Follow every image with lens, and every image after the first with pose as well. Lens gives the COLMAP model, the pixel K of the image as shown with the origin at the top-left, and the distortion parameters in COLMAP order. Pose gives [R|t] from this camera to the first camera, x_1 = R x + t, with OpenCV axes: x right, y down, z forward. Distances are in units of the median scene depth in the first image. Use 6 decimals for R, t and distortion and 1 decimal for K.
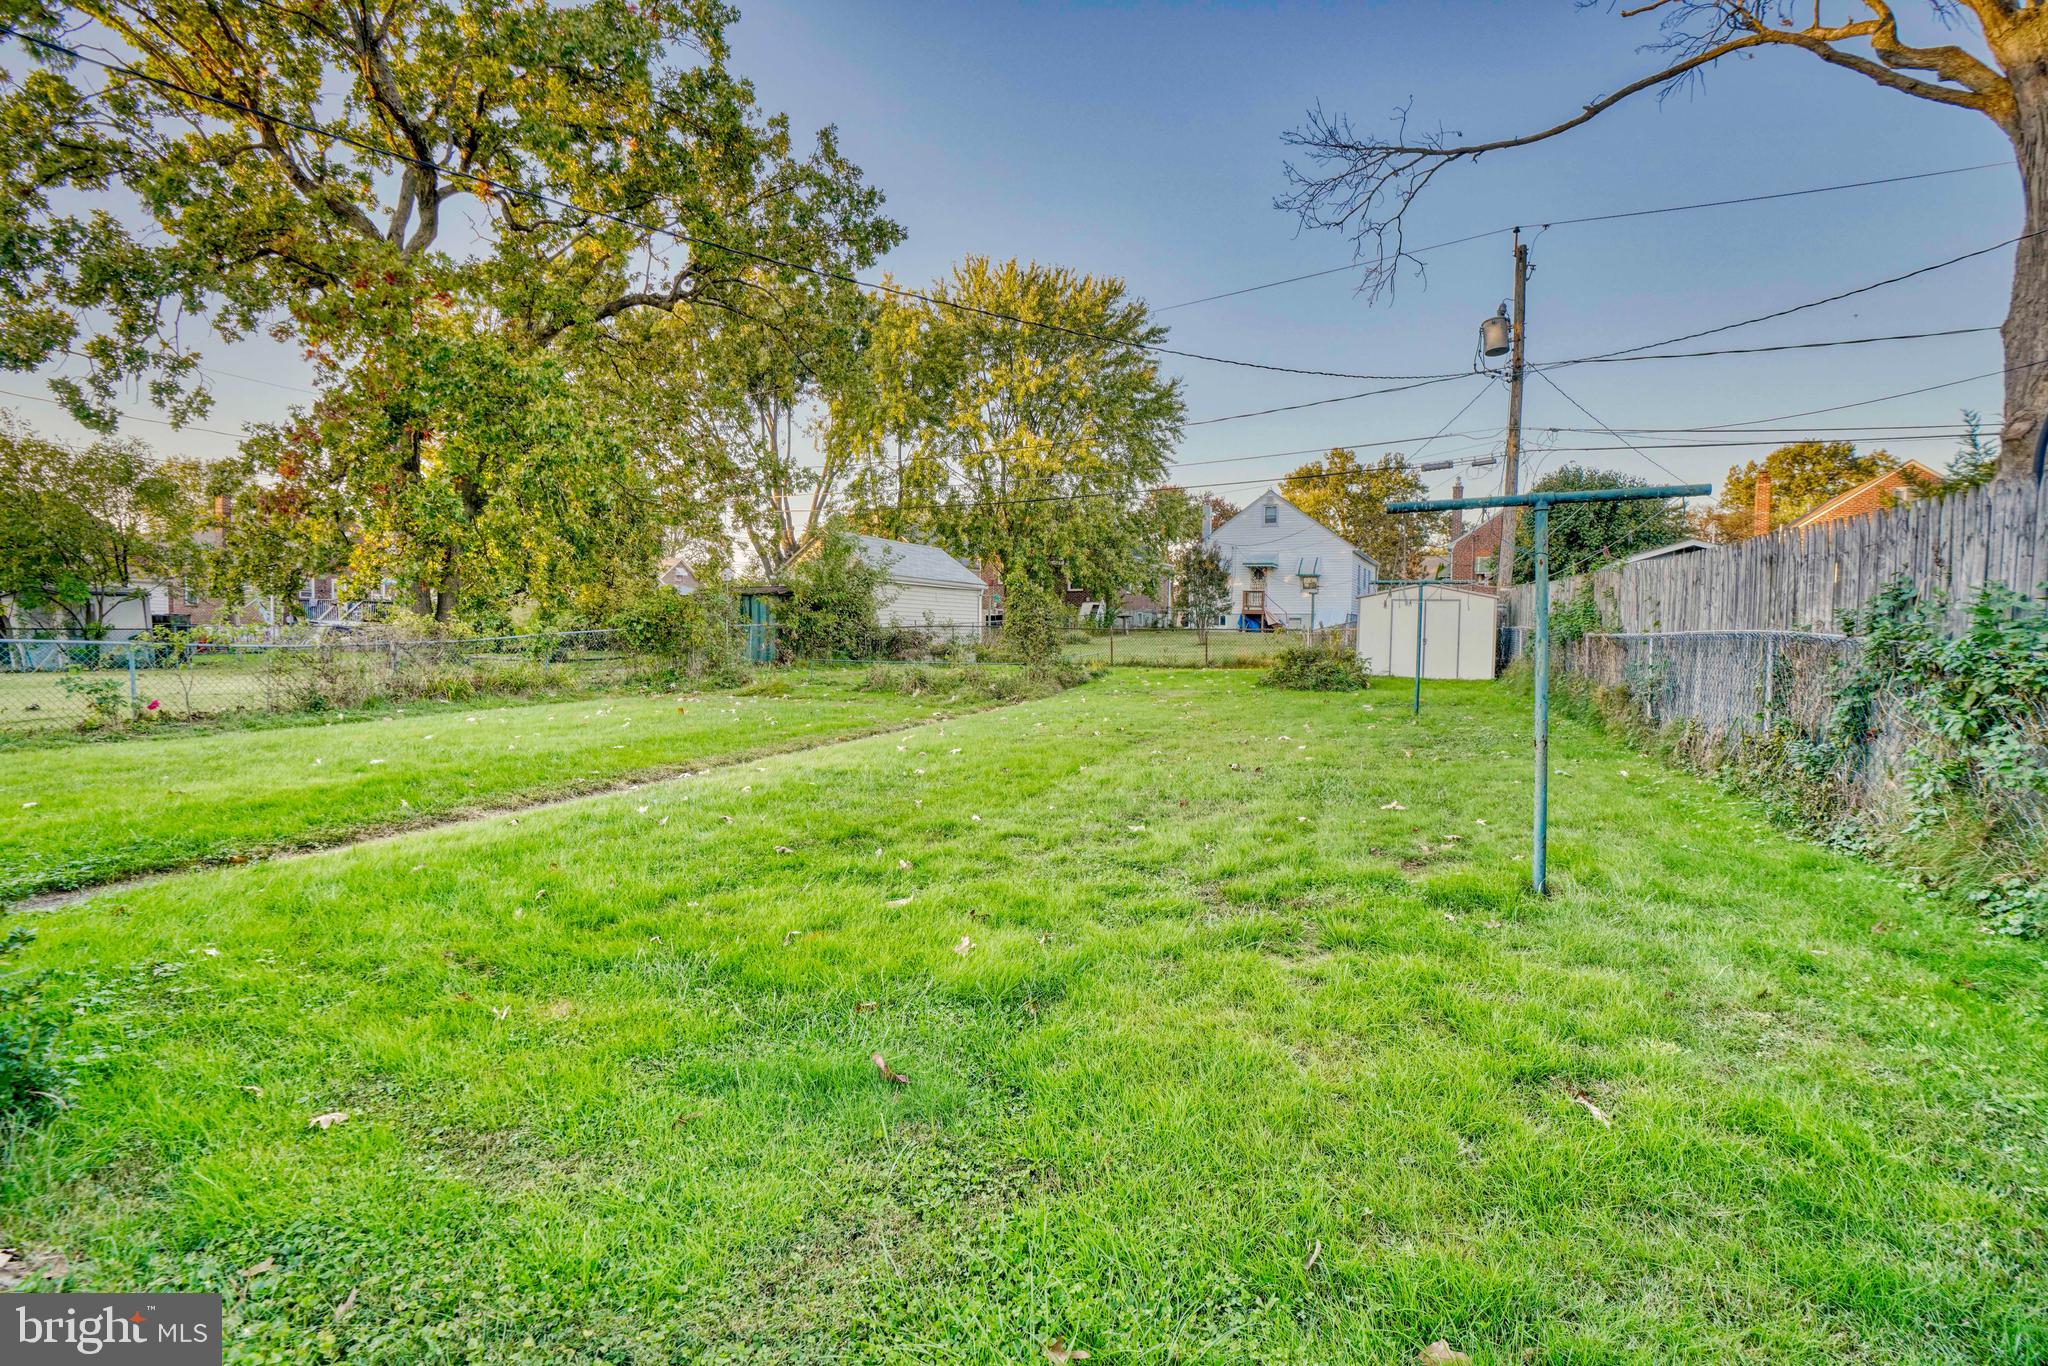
lens RADIAL K [[938.4, 0, 998.3], [0, 938.4, 676.8], [0, 0, 1]] dist [-0.077766, 0.032389]
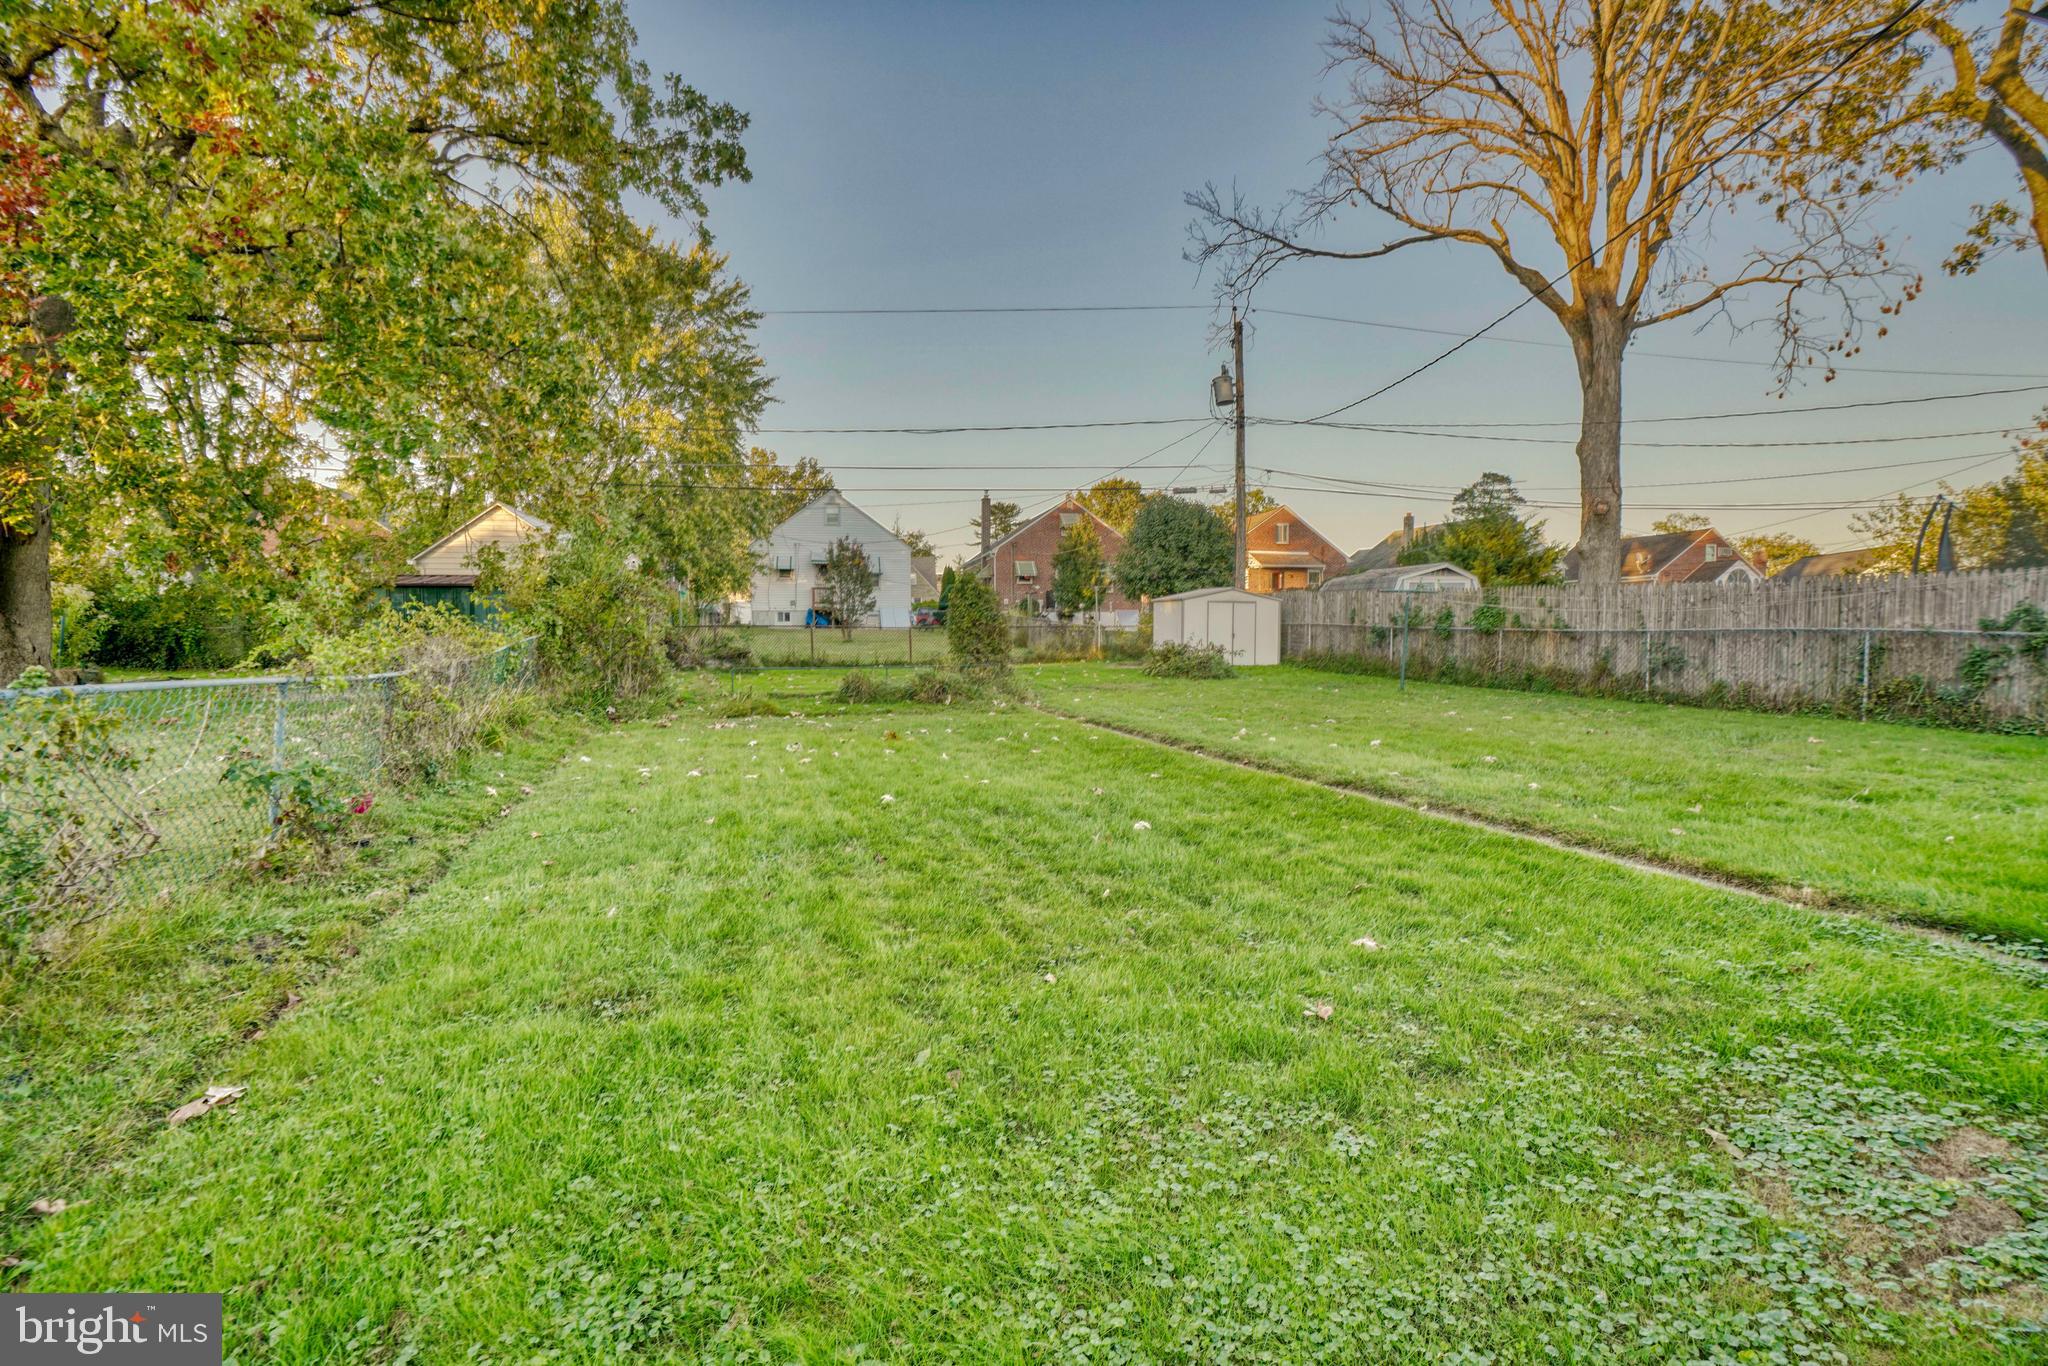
lens RADIAL K [[938.4, 0, 998.3], [0, 938.4, 676.8], [0, 0, 1]] dist [-0.077766, 0.032389]
pose [[0.781197, -0.038838, 0.623075, -0.406921], [0.035697, 0.999209, 0.017529, -0.012750], [-0.623263, 0.008548, 0.781966, 0.166563]]
